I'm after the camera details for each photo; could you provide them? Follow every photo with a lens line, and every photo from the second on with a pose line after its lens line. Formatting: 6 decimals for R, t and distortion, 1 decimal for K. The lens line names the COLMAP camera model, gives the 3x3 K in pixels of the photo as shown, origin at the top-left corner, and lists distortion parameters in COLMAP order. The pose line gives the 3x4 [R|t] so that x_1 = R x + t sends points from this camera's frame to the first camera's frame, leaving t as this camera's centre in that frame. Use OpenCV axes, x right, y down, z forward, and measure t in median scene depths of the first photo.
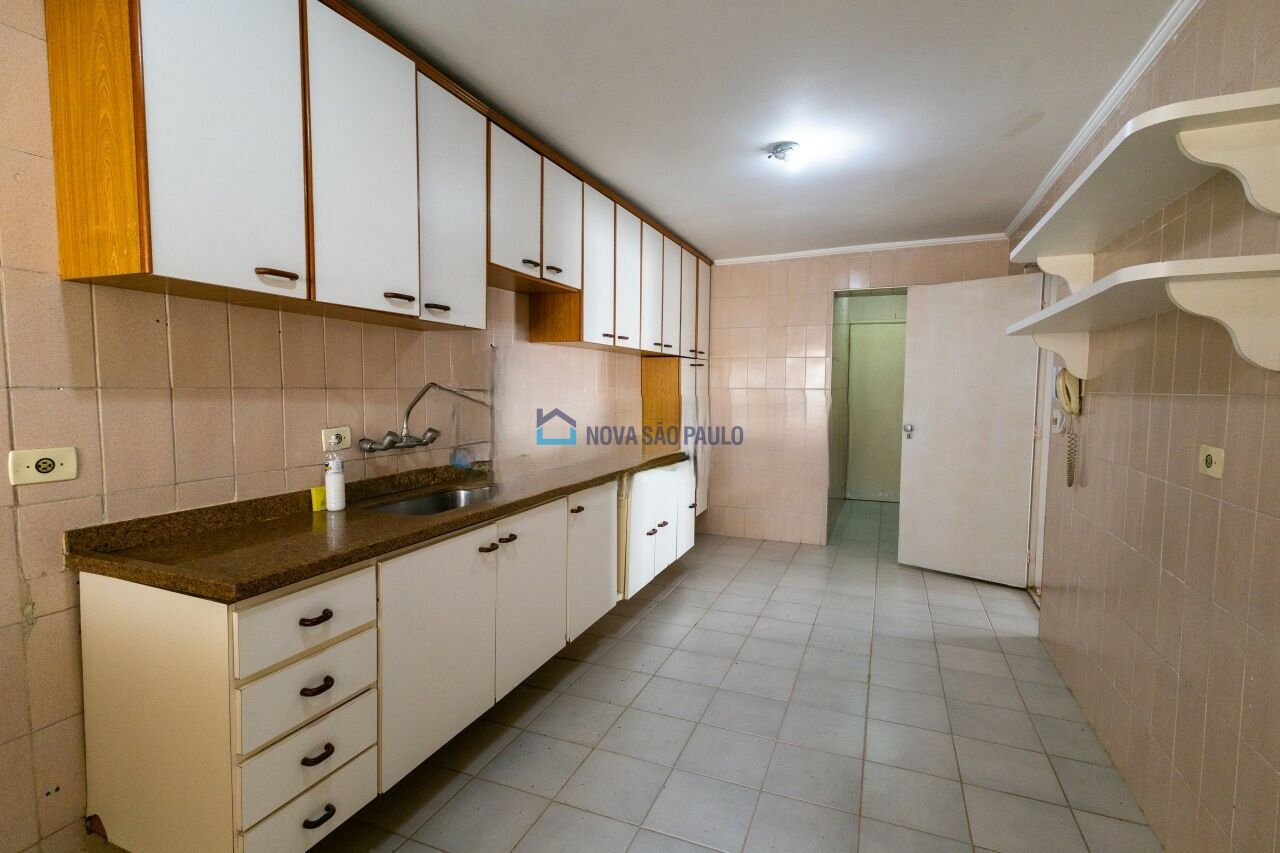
lens RADIAL K [[614.2, 0, 627.6], [0, 614.2, 433.2], [0, 0, 1]] dist [0.005500, 0.000831]
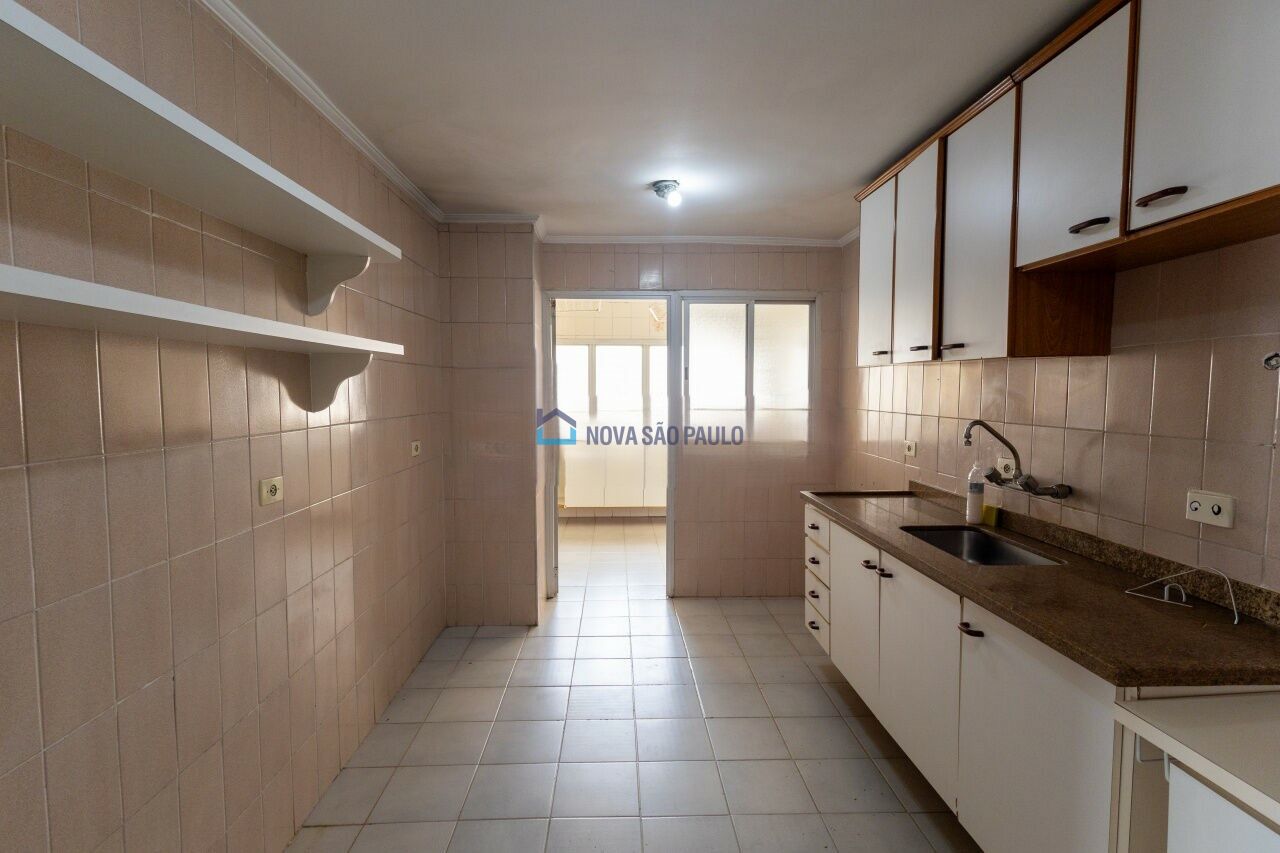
lens RADIAL K [[614.2, 0, 627.6], [0, 614.2, 433.2], [0, 0, 1]] dist [0.005500, 0.000831]
pose [[-0.912409, 0.022813, -0.408644, 0.519530], [-0.037051, 0.989742, 0.137981, -0.156133], [0.407600, 0.141035, -0.902204, 1.475407]]
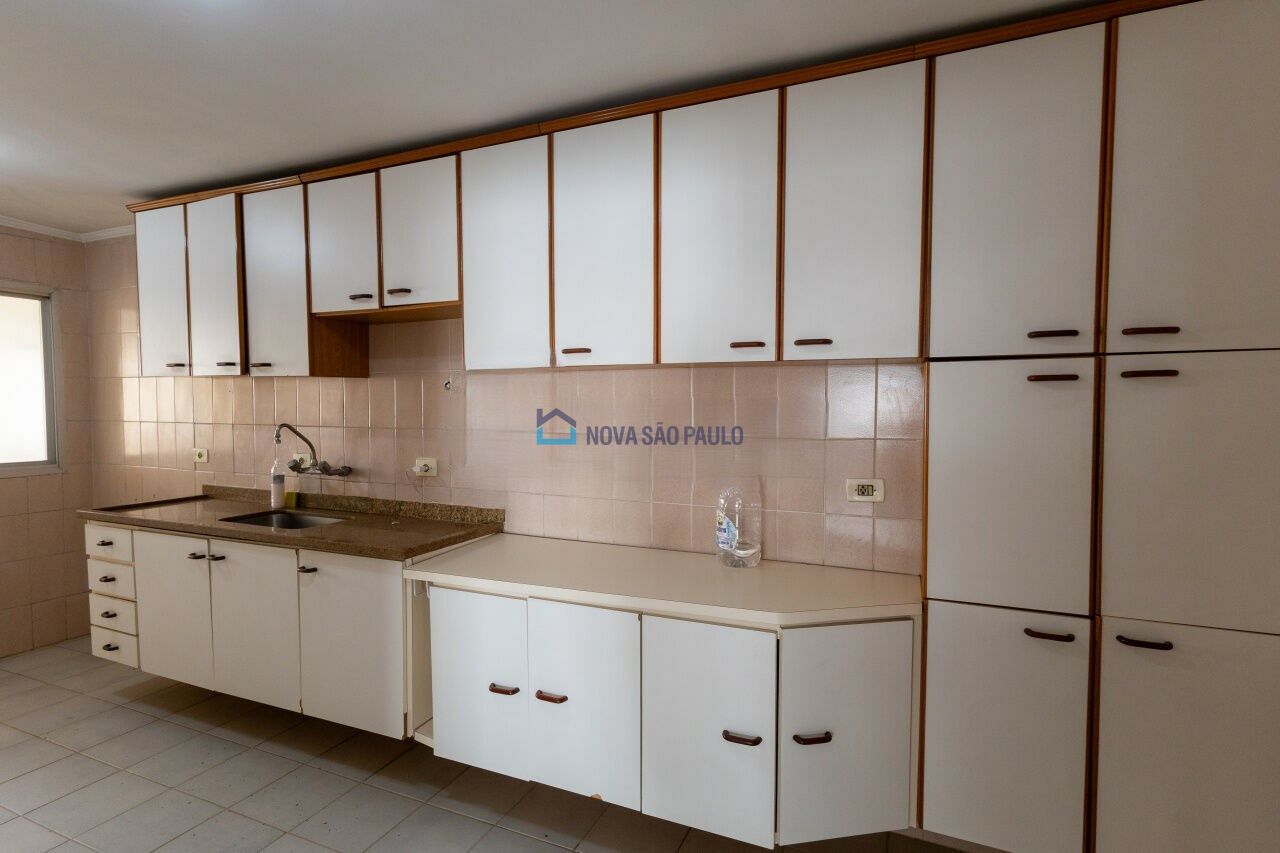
lens RADIAL K [[647.4, 0, 648.9], [0, 647.4, 429.8], [0, 0, 1]] dist [0.007660, 0.000462]
pose [[-0.014619, 0.030406, -0.999431, 0.885619], [-0.079933, 0.996303, 0.031480, -0.151426], [0.996693, 0.080348, -0.012134, 1.568771]]
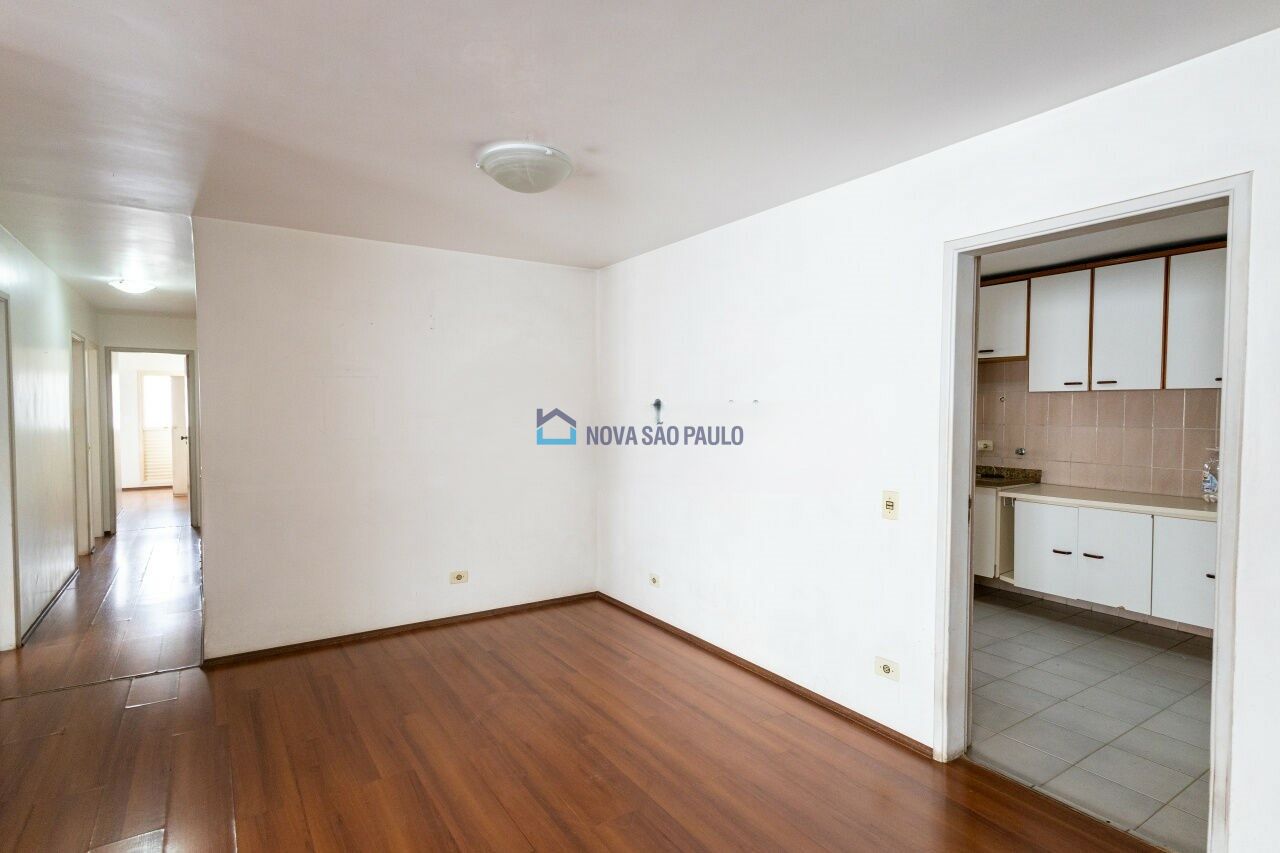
lens RADIAL K [[647.4, 0, 648.9], [0, 647.4, 429.8], [0, 0, 1]] dist [0.007660, 0.000462]
pose [[-0.562993, 0.017900, -0.826268, 2.047965], [-0.071729, 0.994935, 0.070427, -0.134171], [0.823343, 0.098917, -0.558858, 1.427640]]
